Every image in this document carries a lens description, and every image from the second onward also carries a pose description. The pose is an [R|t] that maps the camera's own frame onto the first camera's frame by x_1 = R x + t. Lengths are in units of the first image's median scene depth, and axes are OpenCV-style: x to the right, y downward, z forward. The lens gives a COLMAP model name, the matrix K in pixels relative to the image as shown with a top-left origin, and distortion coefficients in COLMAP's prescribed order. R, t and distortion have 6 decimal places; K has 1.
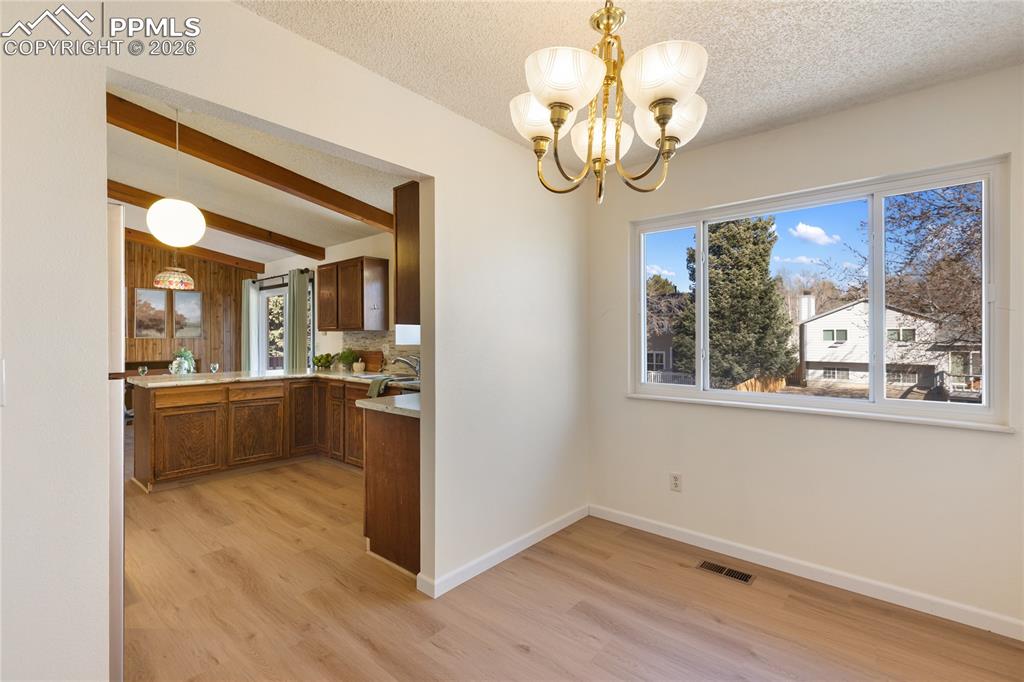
lens RADIAL K [[459.1, 0, 513.8], [0, 459.1, 339.6], [0, 0, 1]] dist [0.002646, 0.000284]
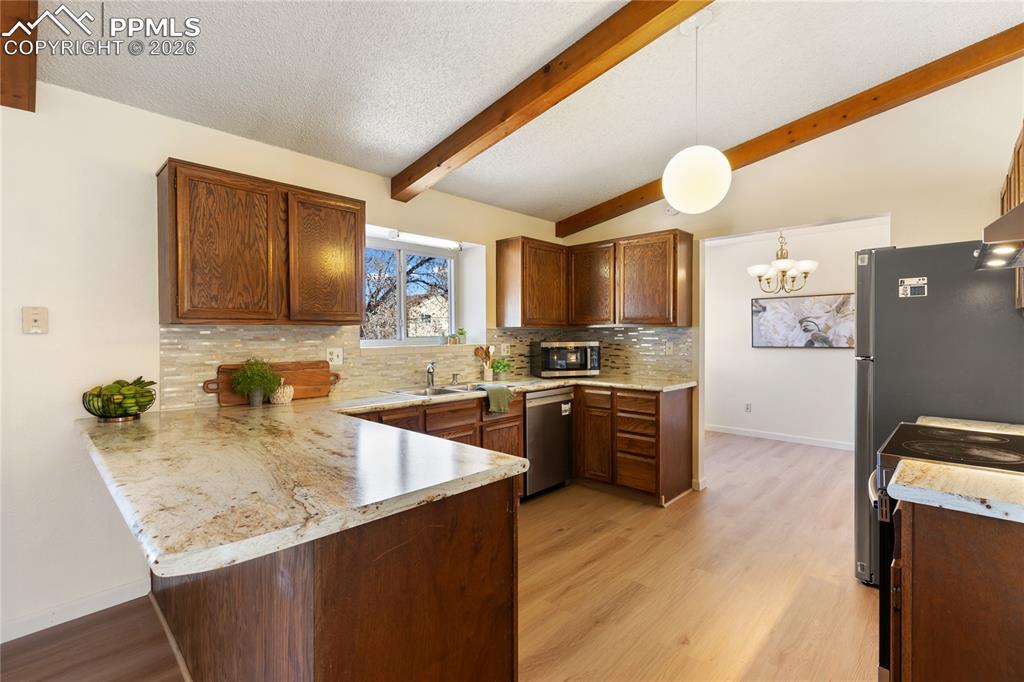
lens RADIAL K [[464.6, 0, 514.4], [0, 464.6, 340.2], [0, 0, 1]] dist [0.000887, 0.000216]
pose [[0.049303, -0.014427, 0.998680, -0.880170], [0.013398, 0.999815, 0.013782, -0.005995], [-0.998694, 0.012700, 0.049487, 0.740034]]
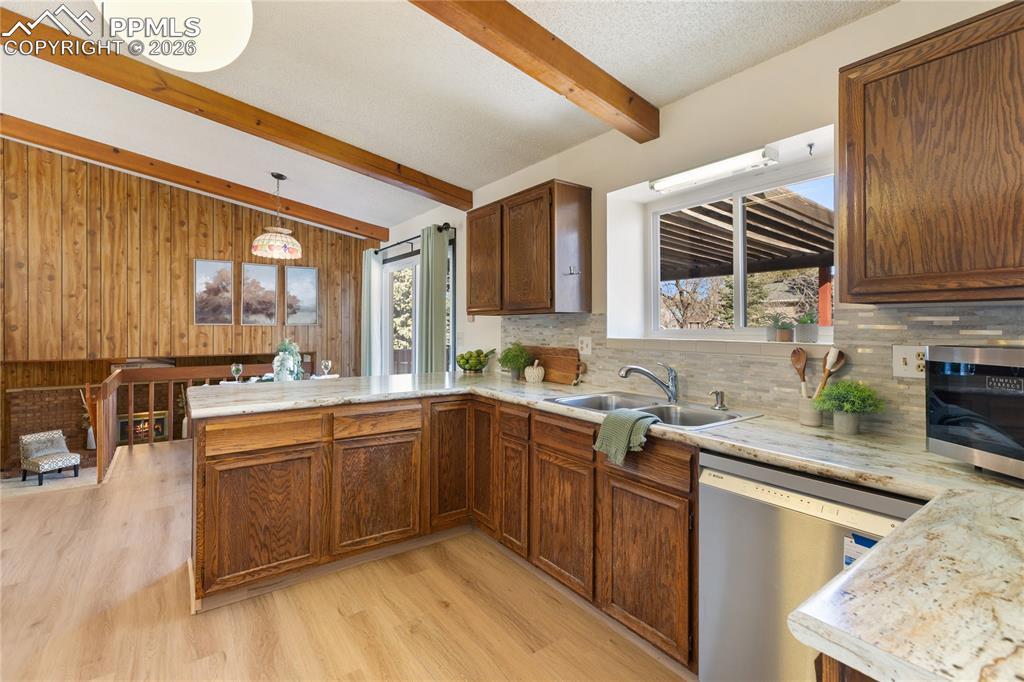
lens RADIAL K [[467.5, 0, 512.8], [0, 467.5, 329.0], [0, 0, 1]] dist [0.001282, 0.000231]
pose [[0.973169, 0.005631, -0.230024, -0.233751], [-0.005518, 0.999984, 0.001138, -0.000084], [0.230027, 0.000162, 0.973184, 0.417597]]
